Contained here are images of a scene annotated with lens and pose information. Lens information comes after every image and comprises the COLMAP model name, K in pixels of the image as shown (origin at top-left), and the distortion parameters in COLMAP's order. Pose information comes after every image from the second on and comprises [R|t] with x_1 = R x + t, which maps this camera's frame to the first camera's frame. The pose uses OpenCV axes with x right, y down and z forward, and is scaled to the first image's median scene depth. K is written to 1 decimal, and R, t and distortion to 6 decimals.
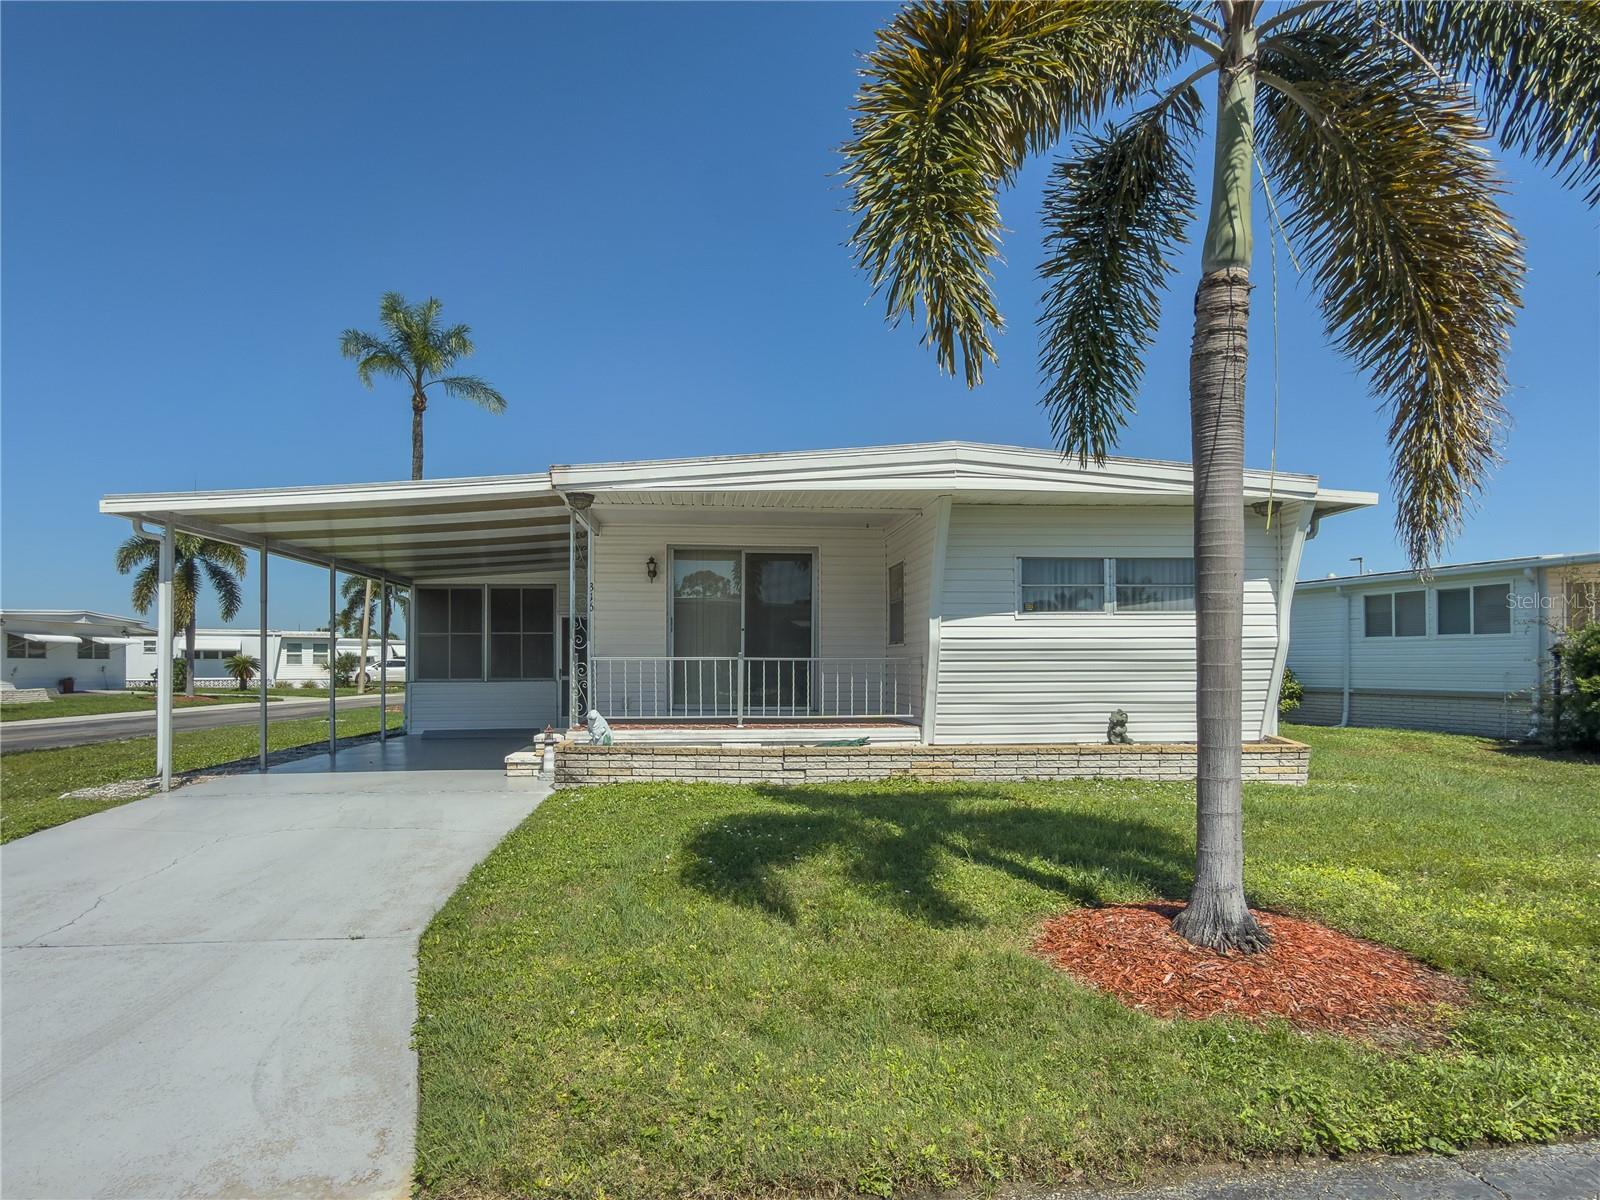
lens RADIAL K [[899.5, 0, 797.2], [0, 899.5, 656.6], [0, 0, 1]] dist [0.004372, 0.000568]
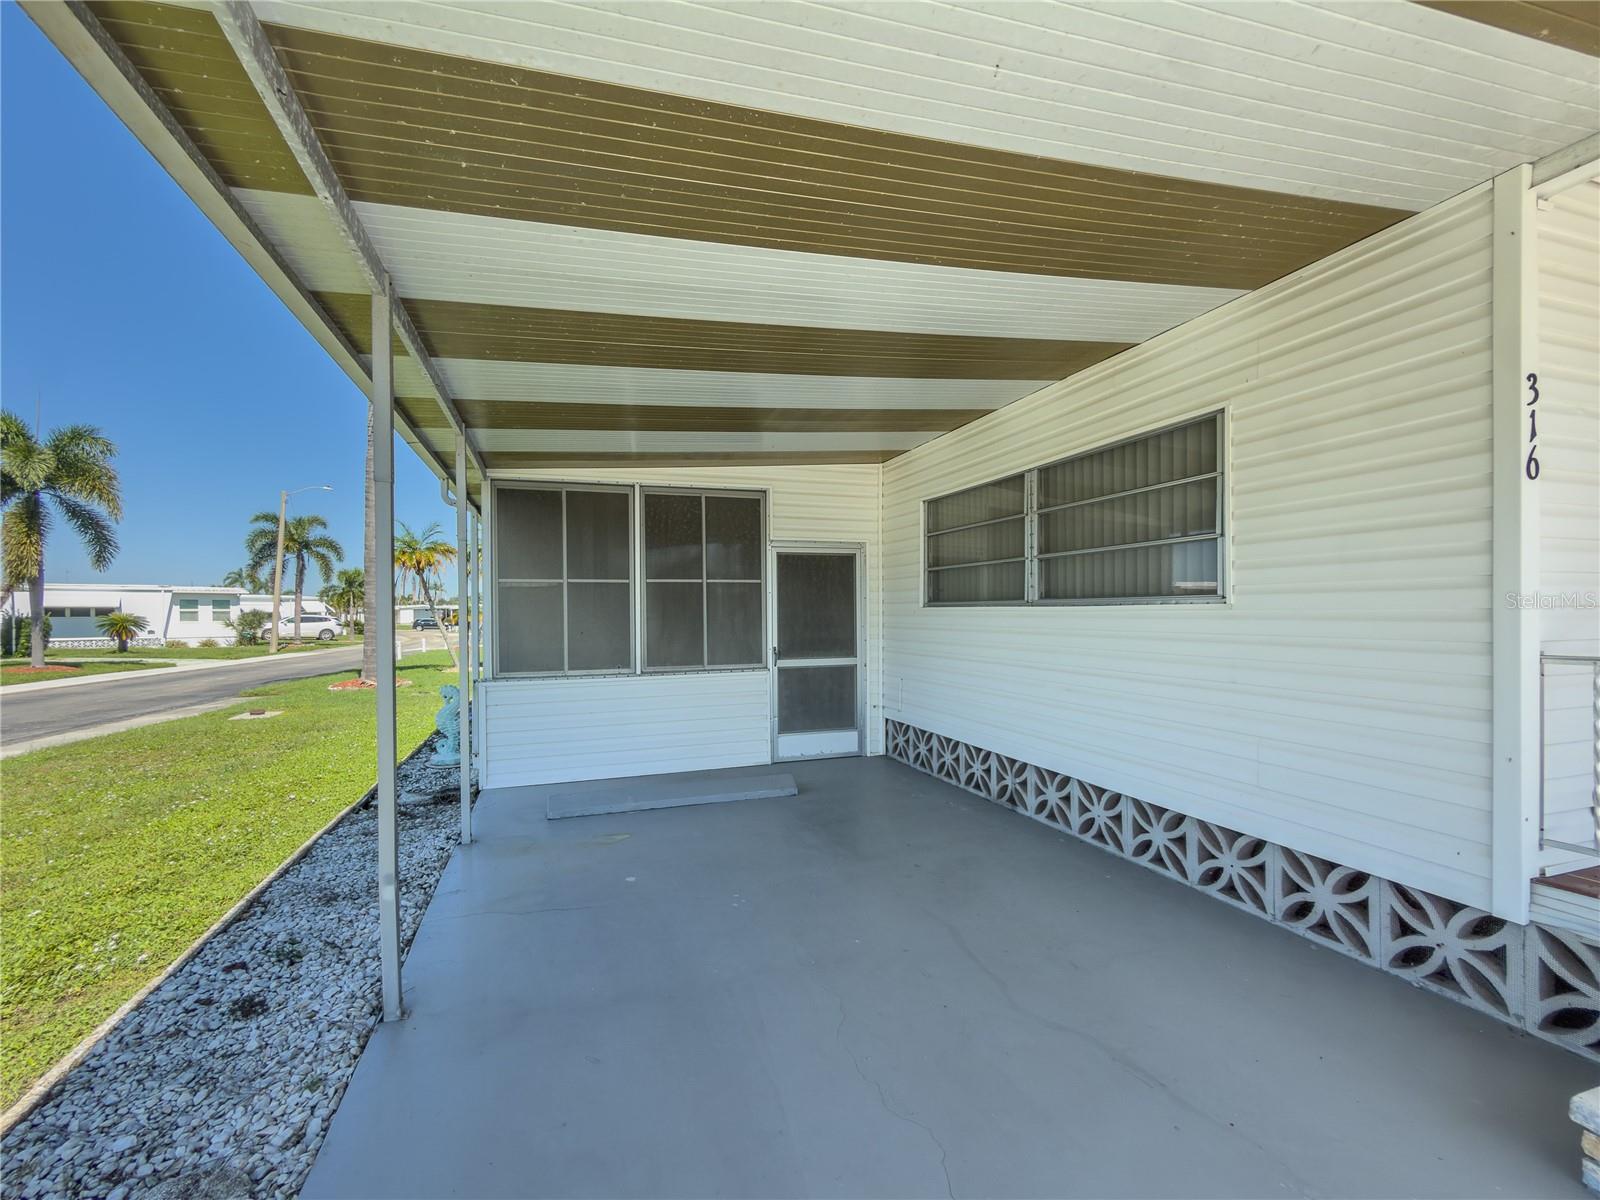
lens RADIAL K [[652.0, 0, 792.3], [0, 652.0, 615.4], [0, 0, 1]] dist [-0.001955, -0.000220]
pose [[0.971339, -0.007832, 0.237571, -0.156659], [0.005126, 0.999915, 0.012006, -0.004402], [-0.237644, -0.010445, 0.971296, 0.276058]]
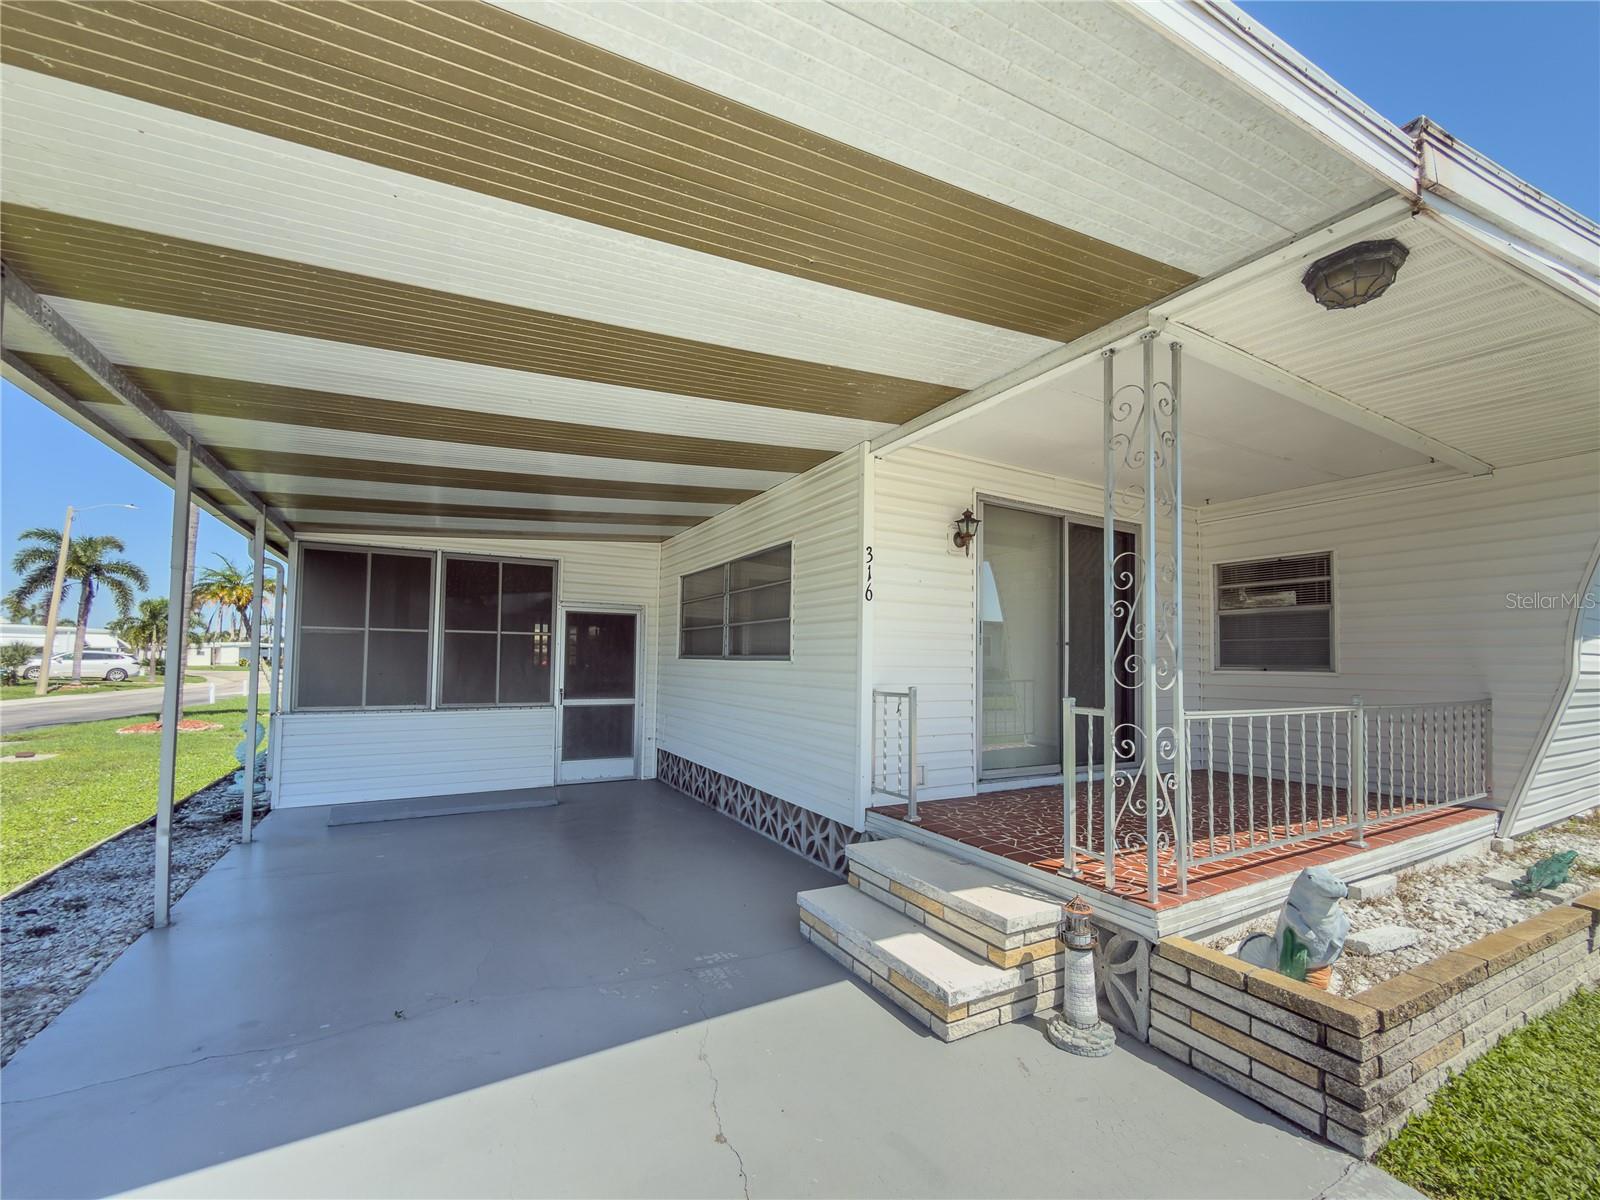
lens RADIAL K [[672.5, 0, 838.0], [0, 672.5, 633.2], [0, 0, 1]] dist [-0.000404, -0.000424]
pose [[0.904928, 0.032461, 0.424326, -0.131052], [-0.018455, 0.999142, -0.037076, -0.005481], [-0.425165, 0.025720, 0.904750, 0.209000]]
